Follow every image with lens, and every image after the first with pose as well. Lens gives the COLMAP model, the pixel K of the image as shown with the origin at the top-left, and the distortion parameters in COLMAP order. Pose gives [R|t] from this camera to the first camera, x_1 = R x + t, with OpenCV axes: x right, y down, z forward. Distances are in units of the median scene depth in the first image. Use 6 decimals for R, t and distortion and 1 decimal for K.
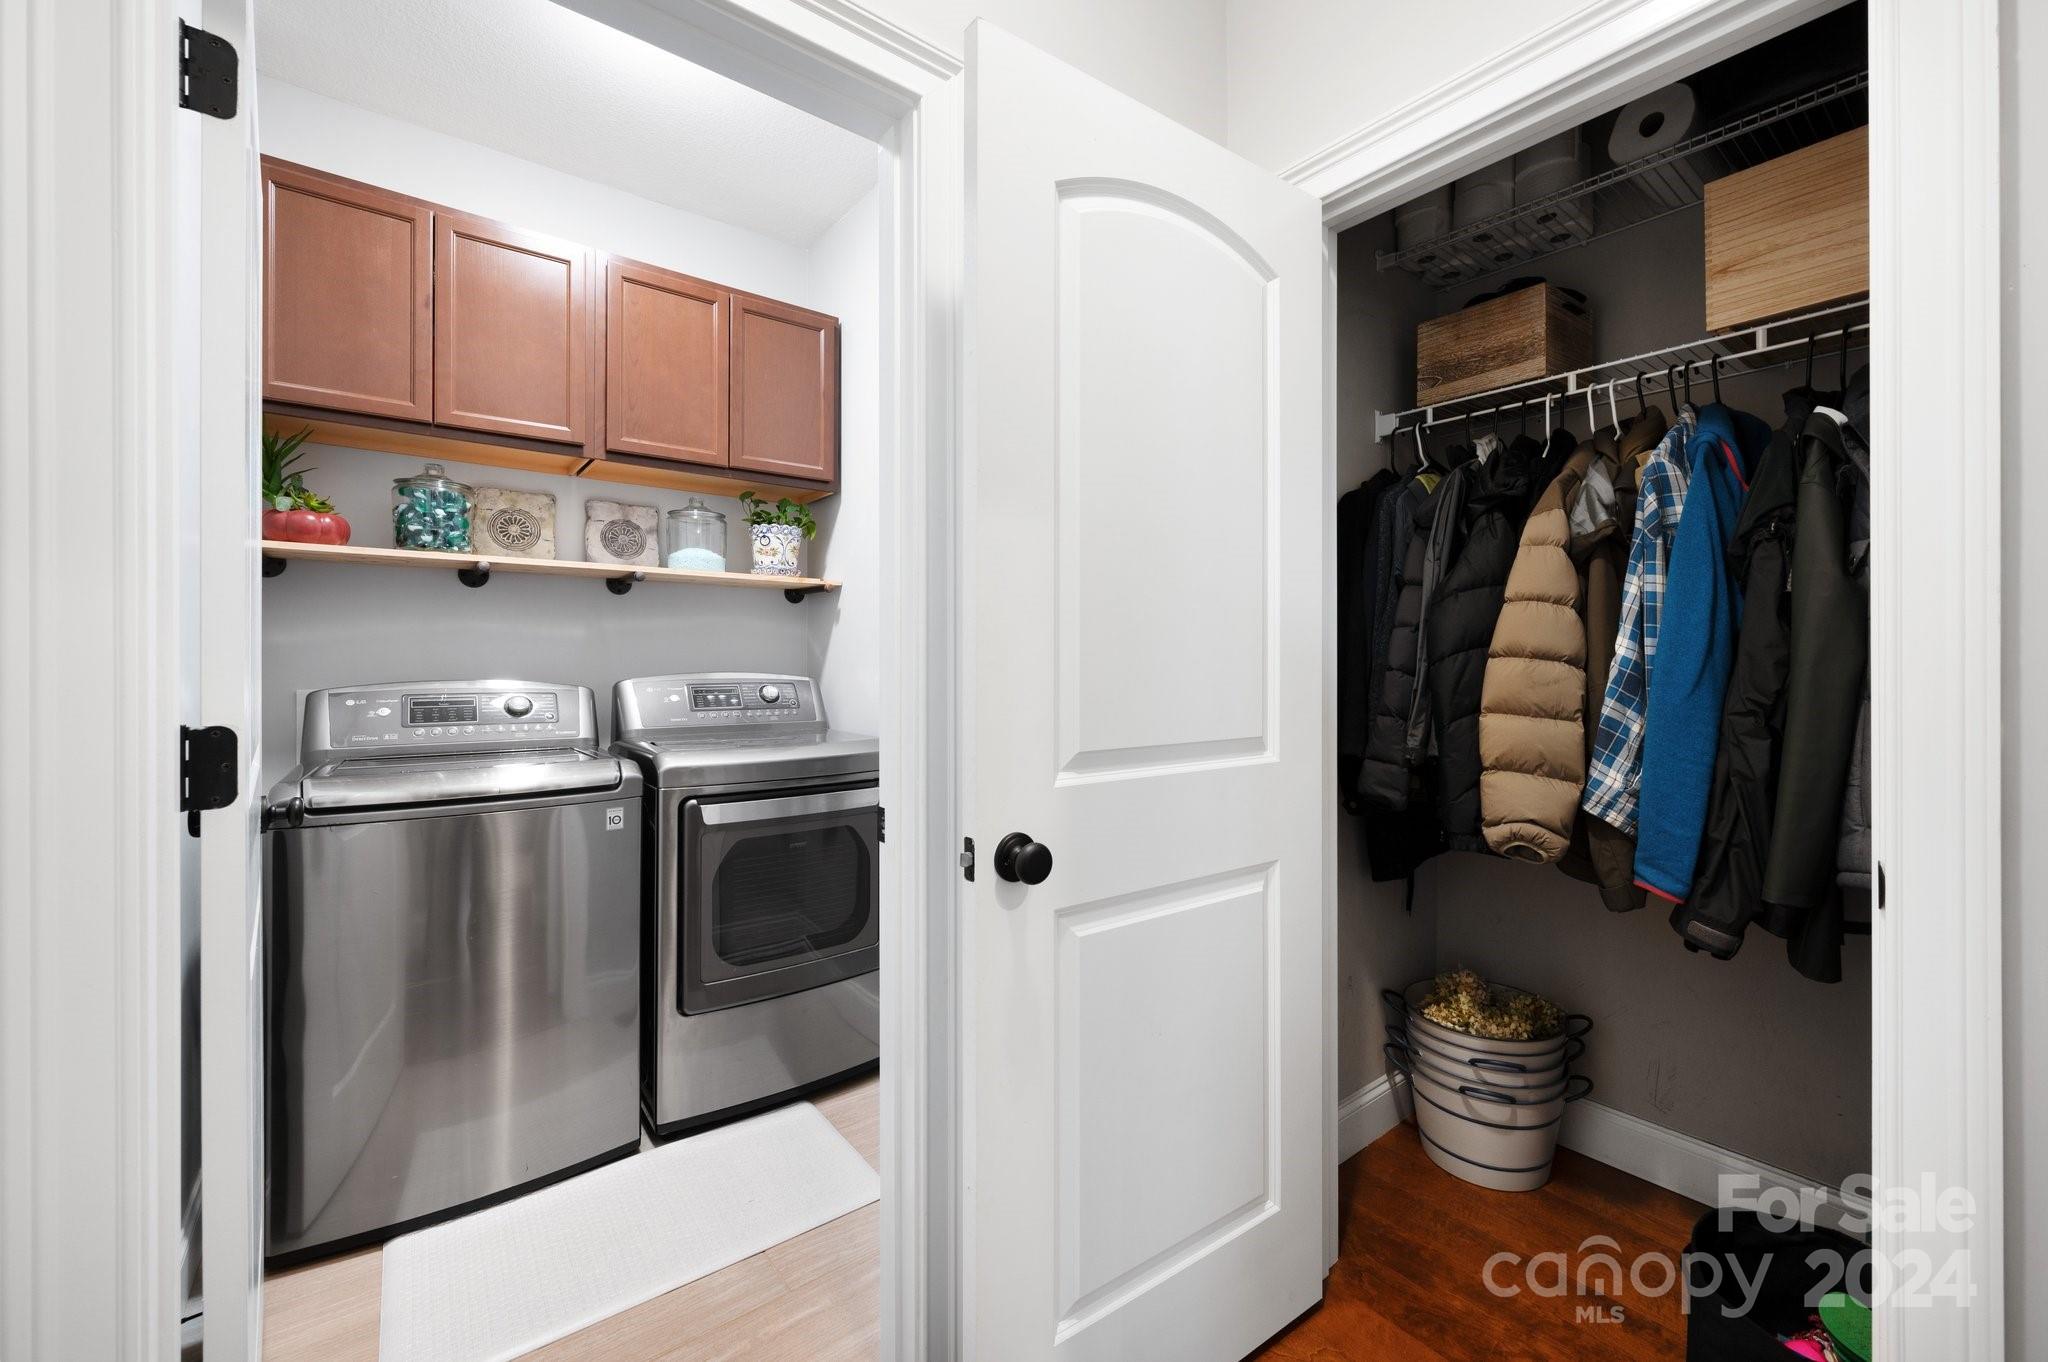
lens RADIAL K [[827.6, 0, 1021.8], [0, 827.6, 663.3], [0, 0, 1]] dist [-0.006530, -0.000371]
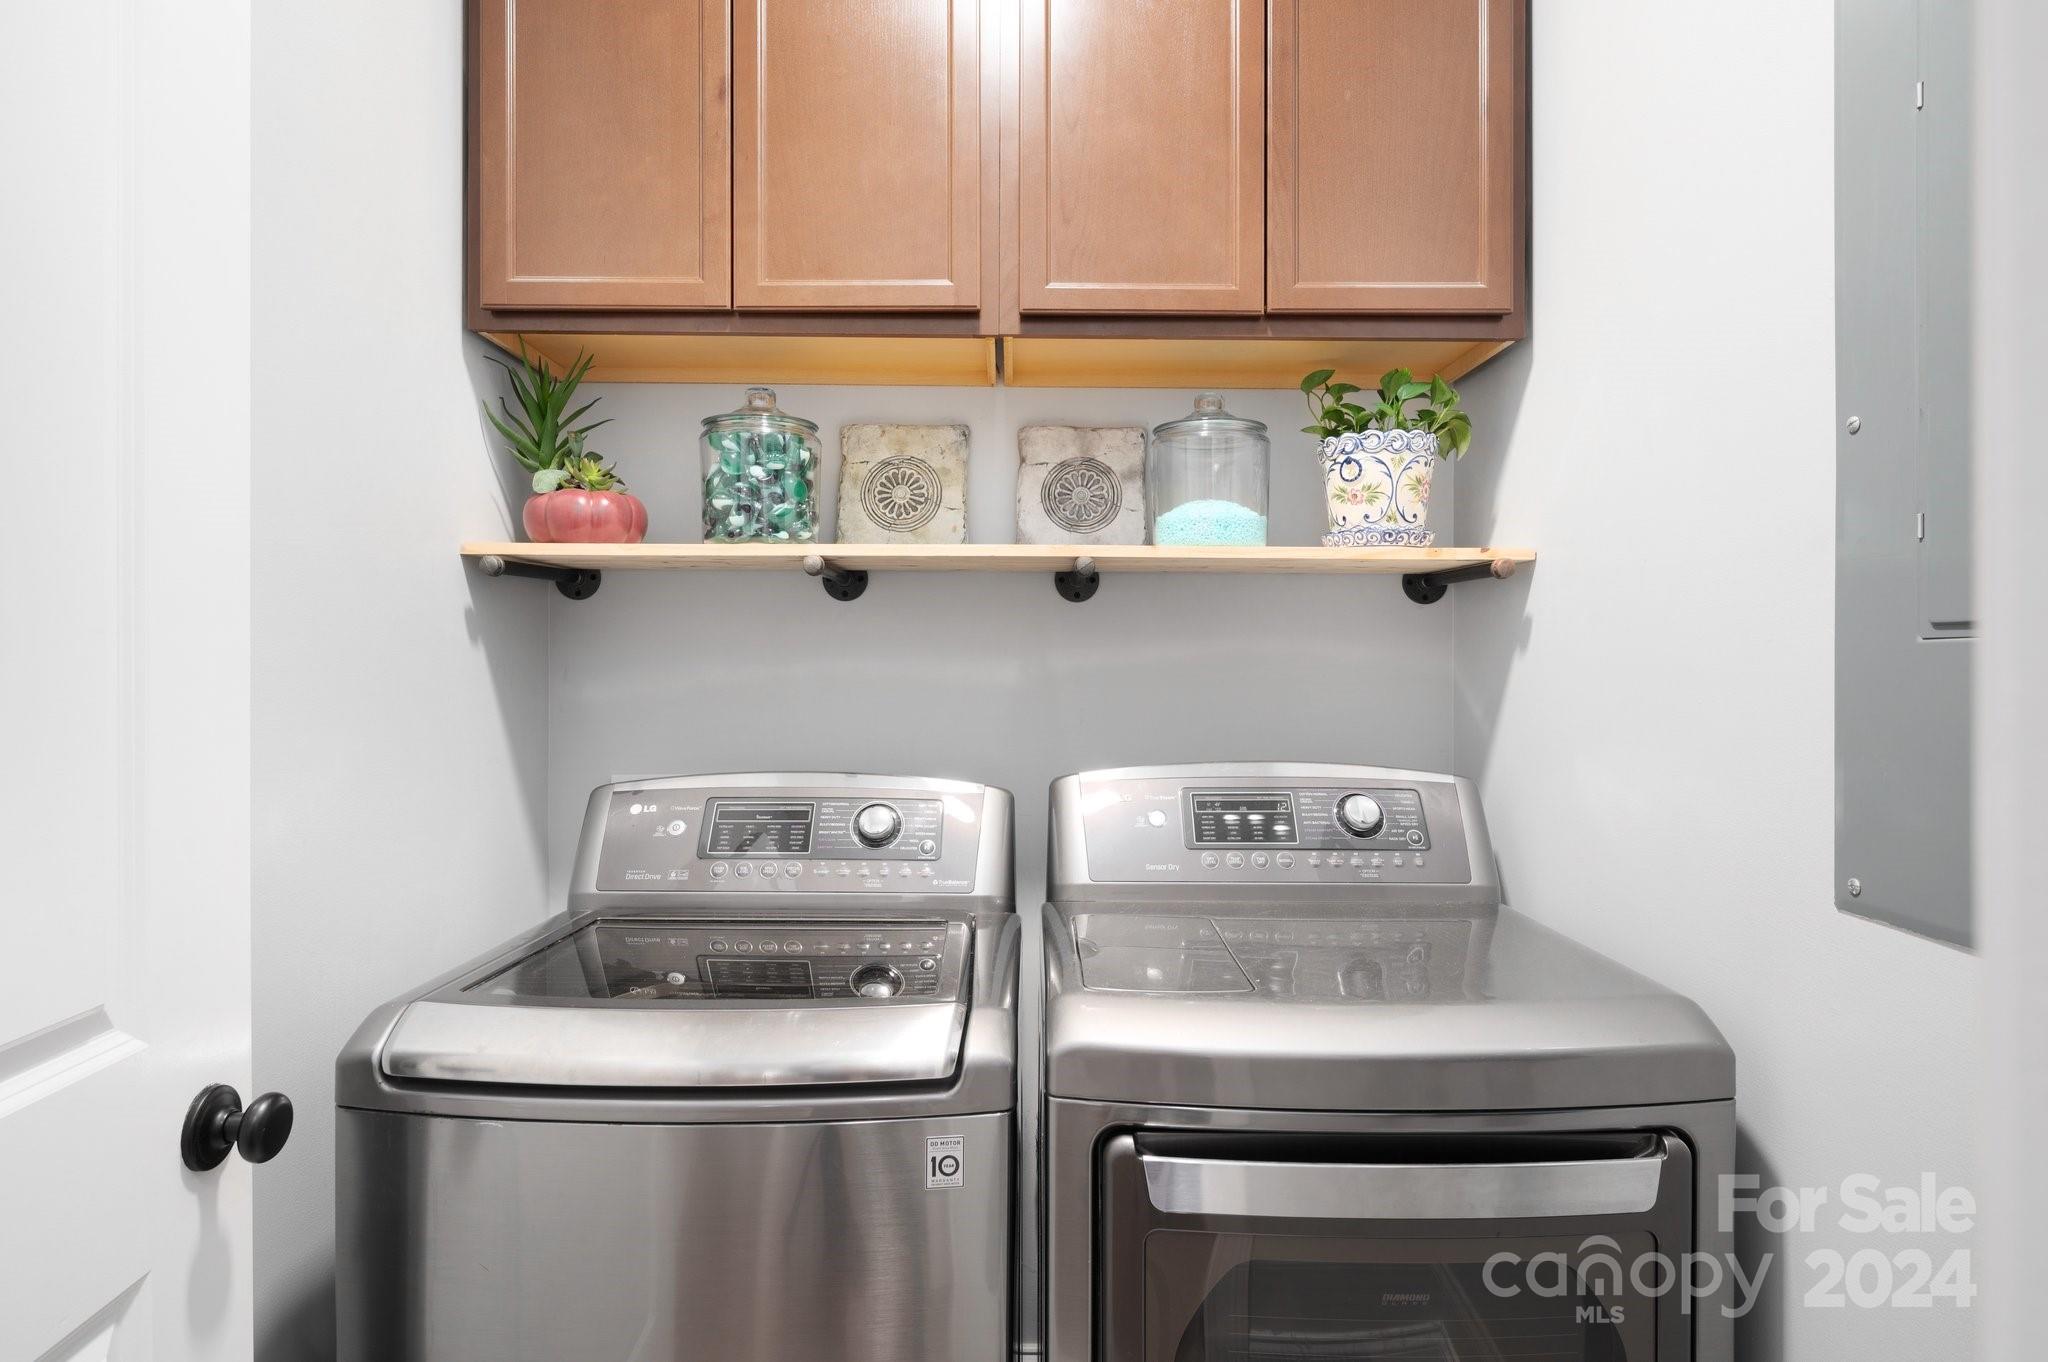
lens RADIAL K [[1122.5, 0, 1025.6], [0, 1122.5, 661.4], [0, 0, 1]] dist [0.000389, 0.000279]
pose [[0.801677, -0.003872, -0.597744, -0.093942], [0.000797, 0.999985, -0.005408, -0.044065], [0.597756, 0.003859, 0.801668, 0.431994]]
